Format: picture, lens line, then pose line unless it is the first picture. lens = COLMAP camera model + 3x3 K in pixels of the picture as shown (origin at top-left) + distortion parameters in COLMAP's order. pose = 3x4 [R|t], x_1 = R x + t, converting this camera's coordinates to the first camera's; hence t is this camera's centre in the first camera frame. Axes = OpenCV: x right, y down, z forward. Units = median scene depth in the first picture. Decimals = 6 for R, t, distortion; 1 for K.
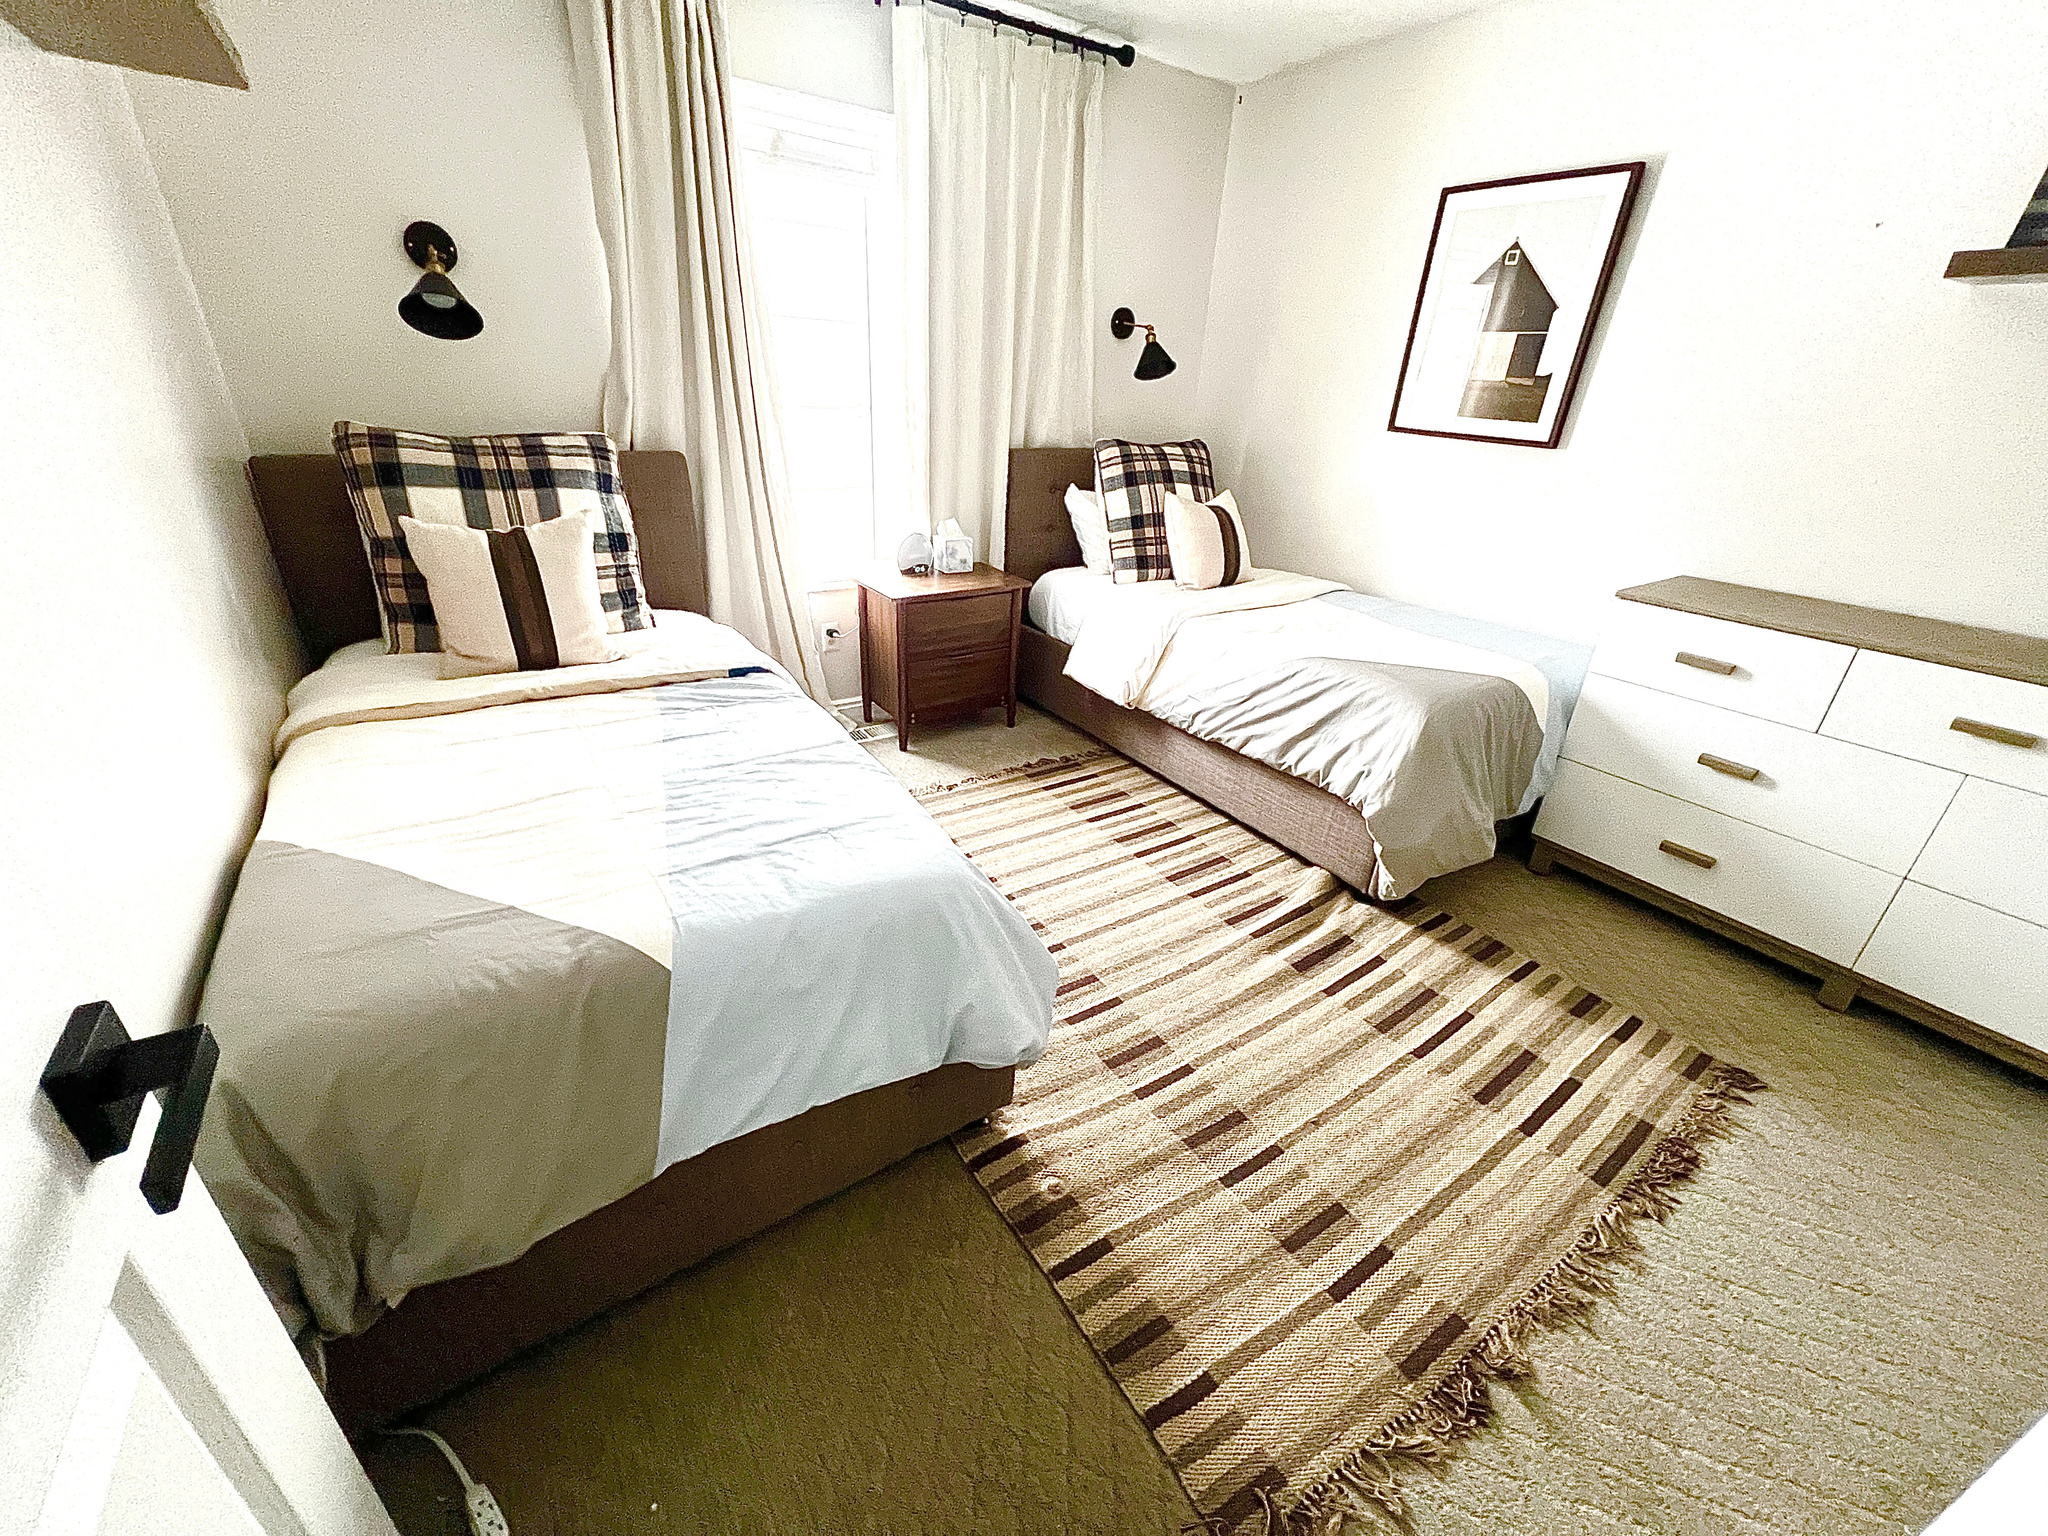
lens RADIAL K [[816.4, 0, 1024.0], [0, 816.4, 768.0], [0, 0, 1]] dist [0.002255, 0.000081]
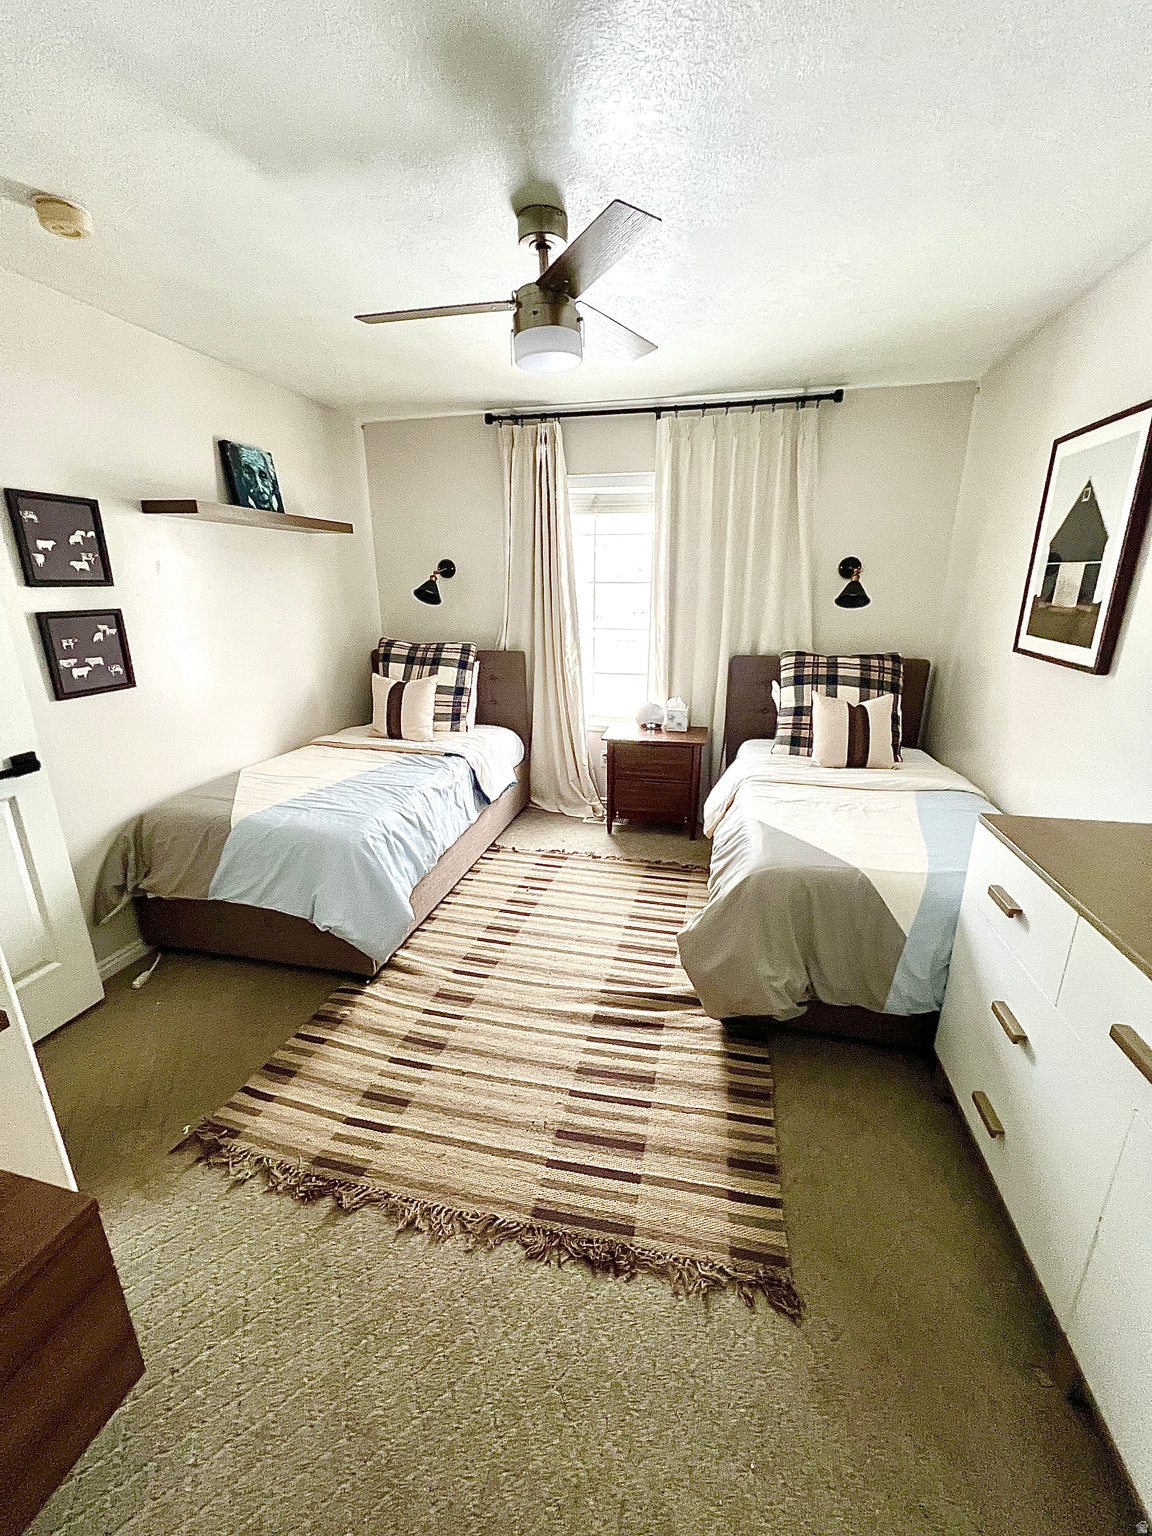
lens RADIAL K [[612.3, 0, 576.0], [0, 612.3, 768.0], [0, 0, 1]] dist [0.002255, 0.000081]
pose [[0.677144, 0.165487, -0.717001, 0.951210], [-0.286117, 0.956923, -0.049351, -0.097366], [0.677948, 0.238564, 0.695323, 0.146656]]
